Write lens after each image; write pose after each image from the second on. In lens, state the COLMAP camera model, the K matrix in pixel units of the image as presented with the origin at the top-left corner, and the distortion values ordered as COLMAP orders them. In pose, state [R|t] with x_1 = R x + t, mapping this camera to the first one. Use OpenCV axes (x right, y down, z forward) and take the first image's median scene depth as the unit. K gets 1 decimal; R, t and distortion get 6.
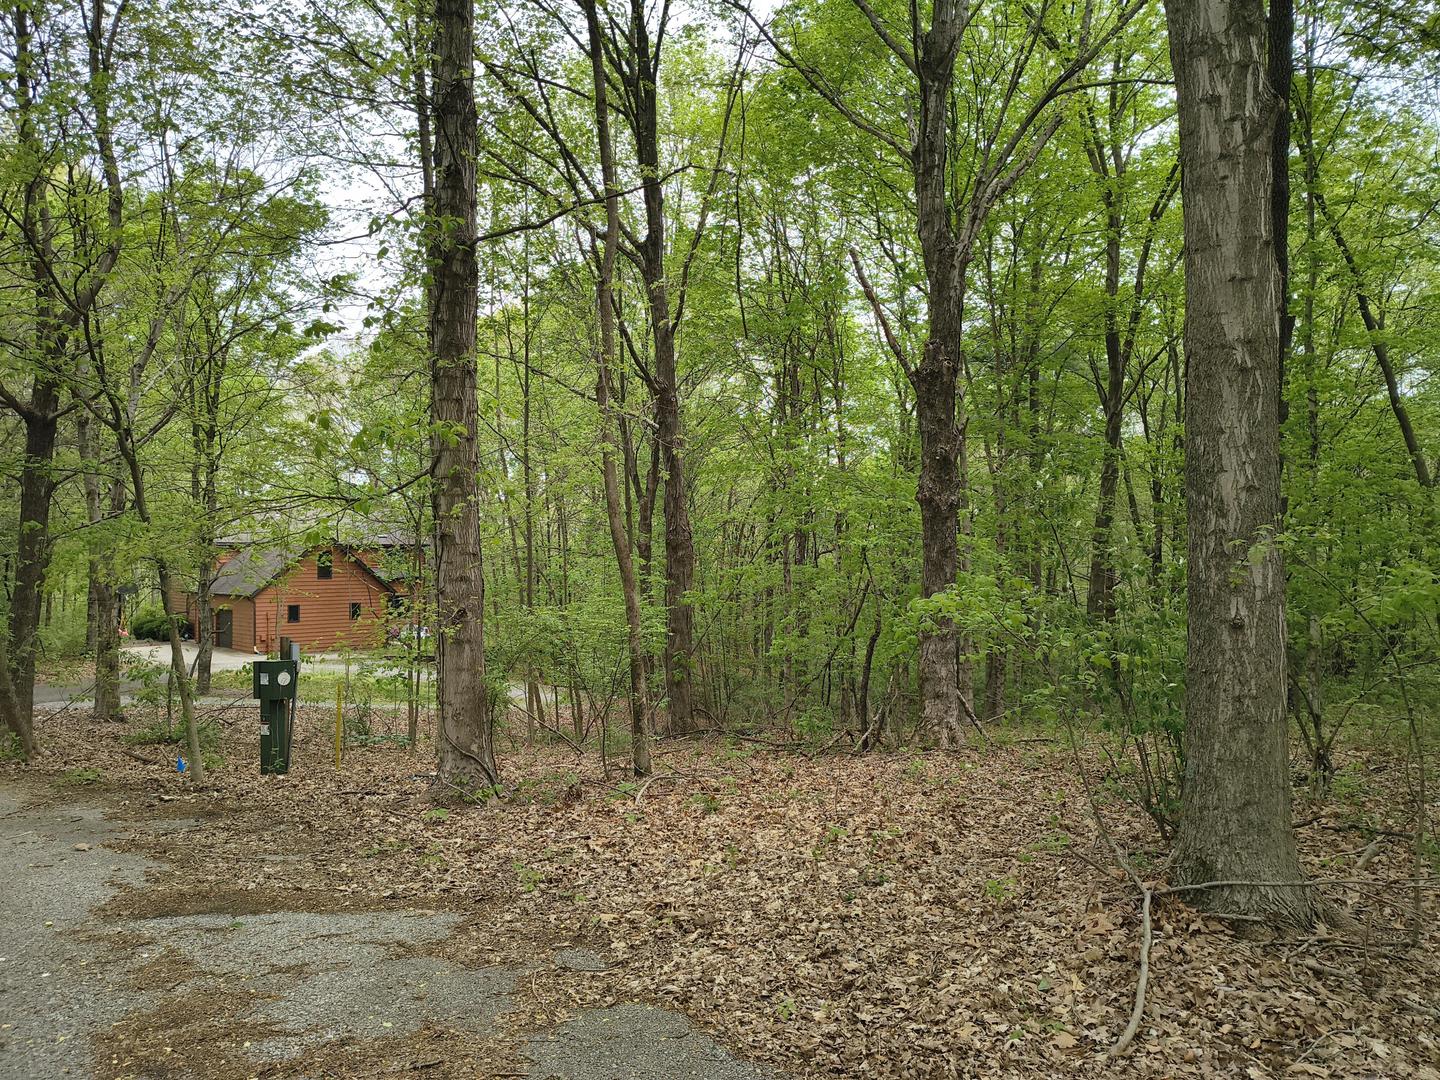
lens RADIAL K [[1015.3, 0, 716.2], [0, 1015.3, 558.2], [0, 0, 1]] dist [0.052218, -0.054987]
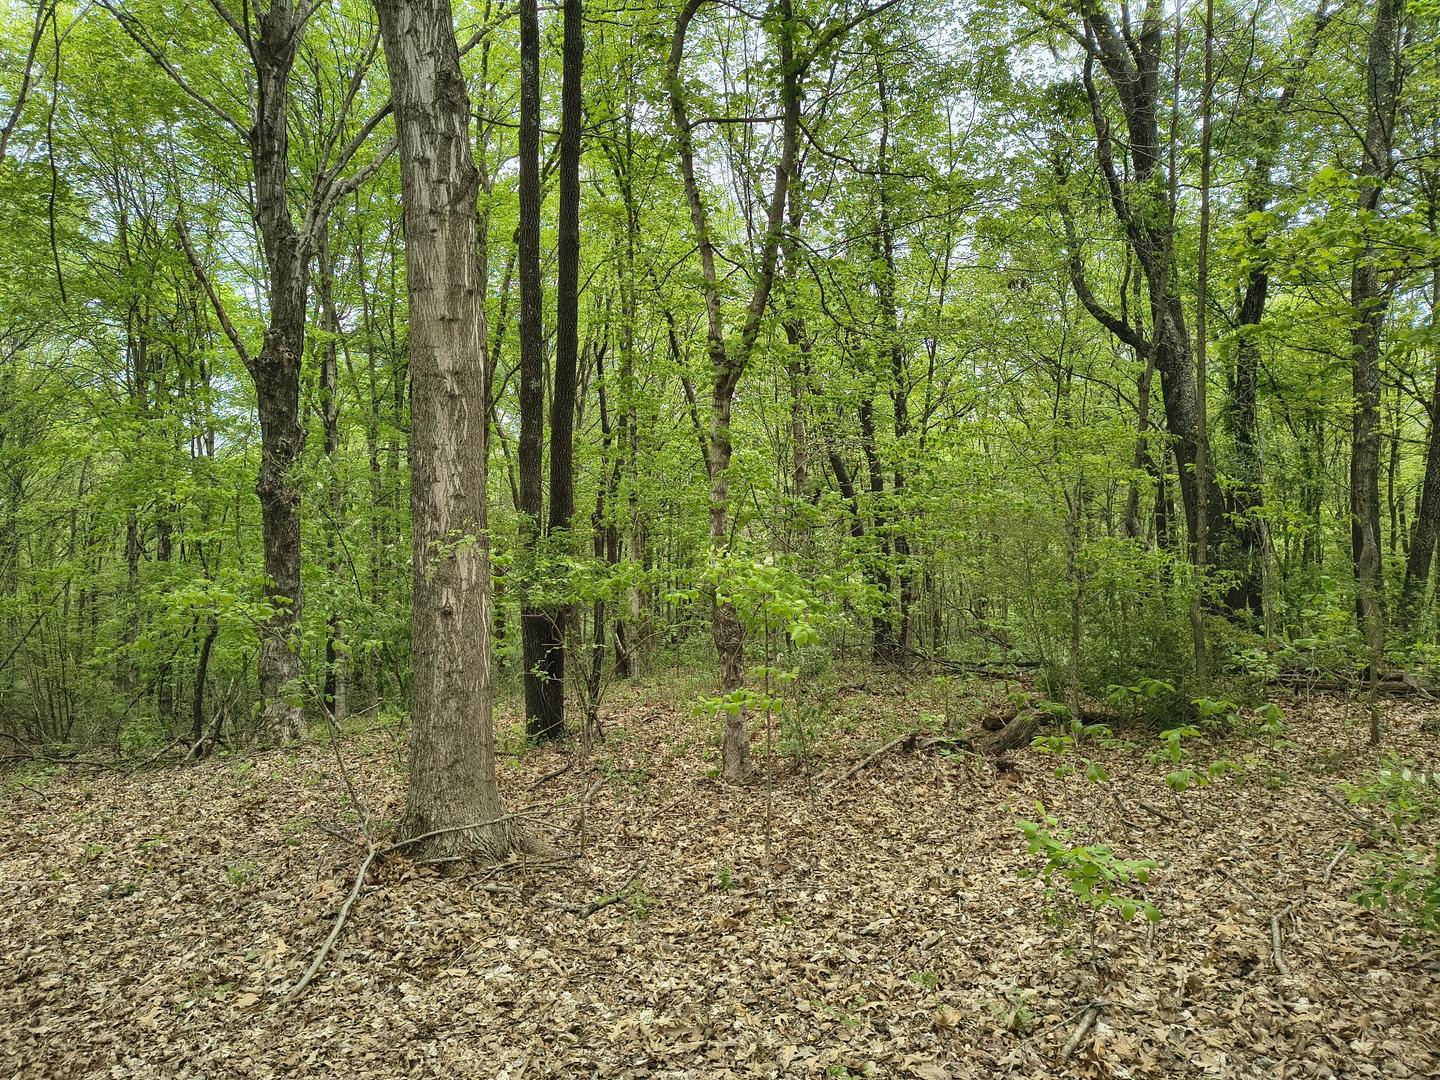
lens RADIAL K [[1018.6, 0, 720.9], [0, 1018.6, 542.2], [0, 0, 1]] dist [0.077821, -0.067372]
pose [[0.855249, -0.009941, 0.518121, 0.163096], [0.012482, 0.999921, -0.001418, -0.009397], [-0.518066, 0.007680, 0.855306, -0.171969]]
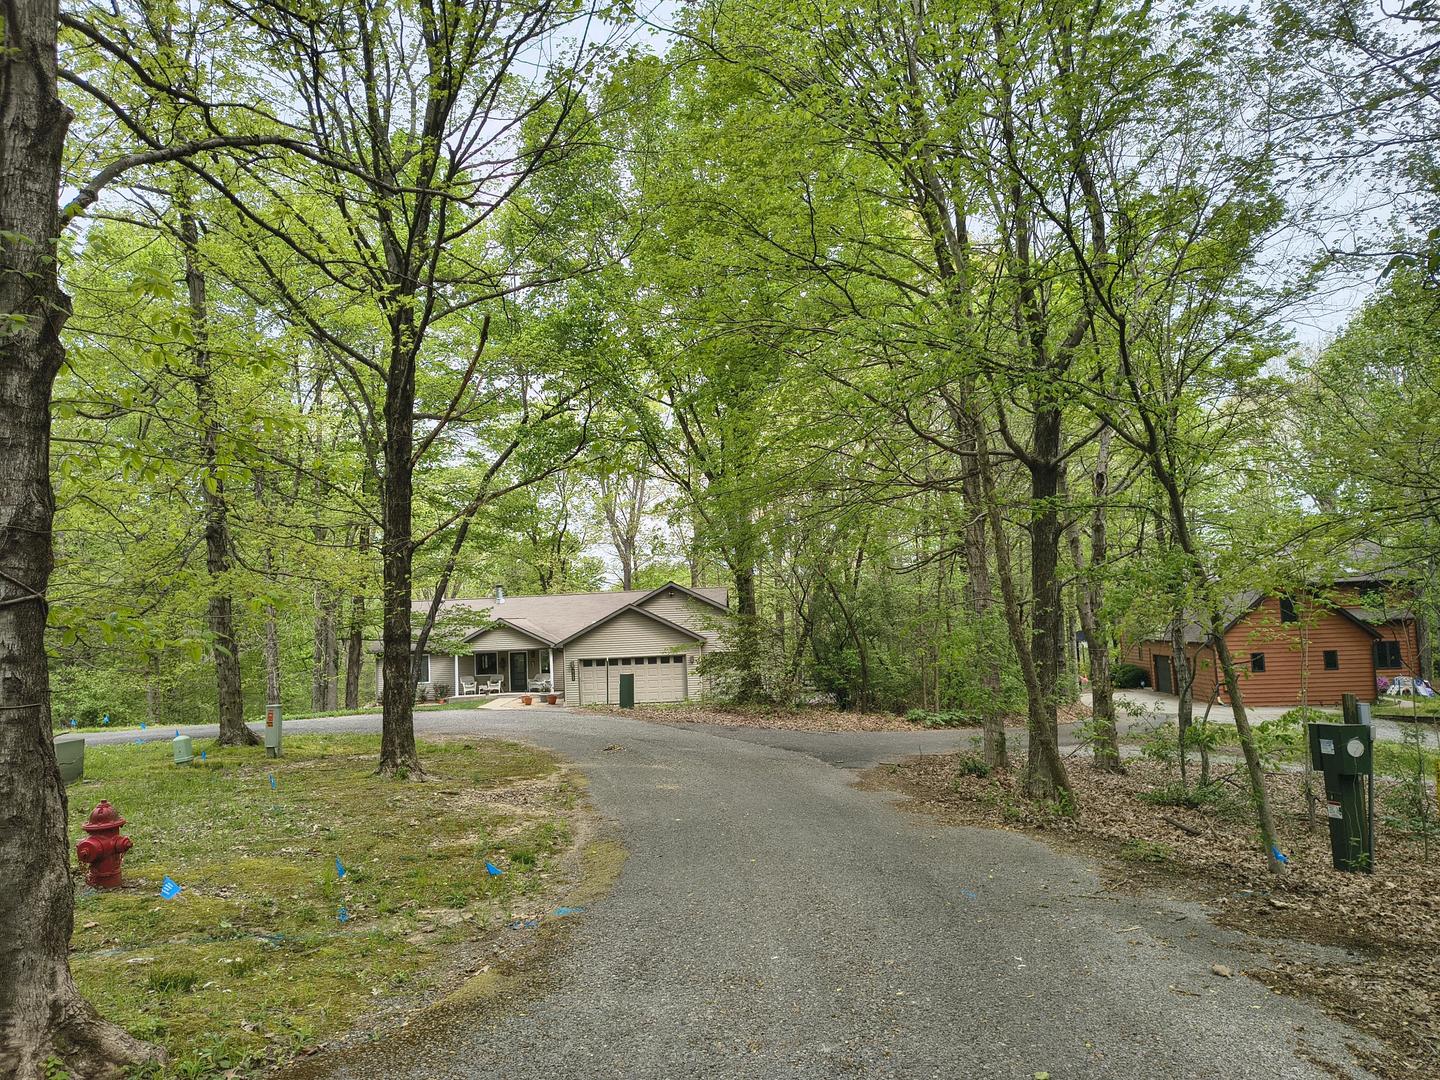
lens RADIAL K [[1015.3, 0, 716.2], [0, 1015.3, 558.2], [0, 0, 1]] dist [0.052218, -0.054987]
pose [[0.667775, -0.063897, -0.741616, -0.191366], [0.031314, 0.997838, -0.057777, 0.004201], [0.743705, 0.015359, 0.668332, 0.137512]]
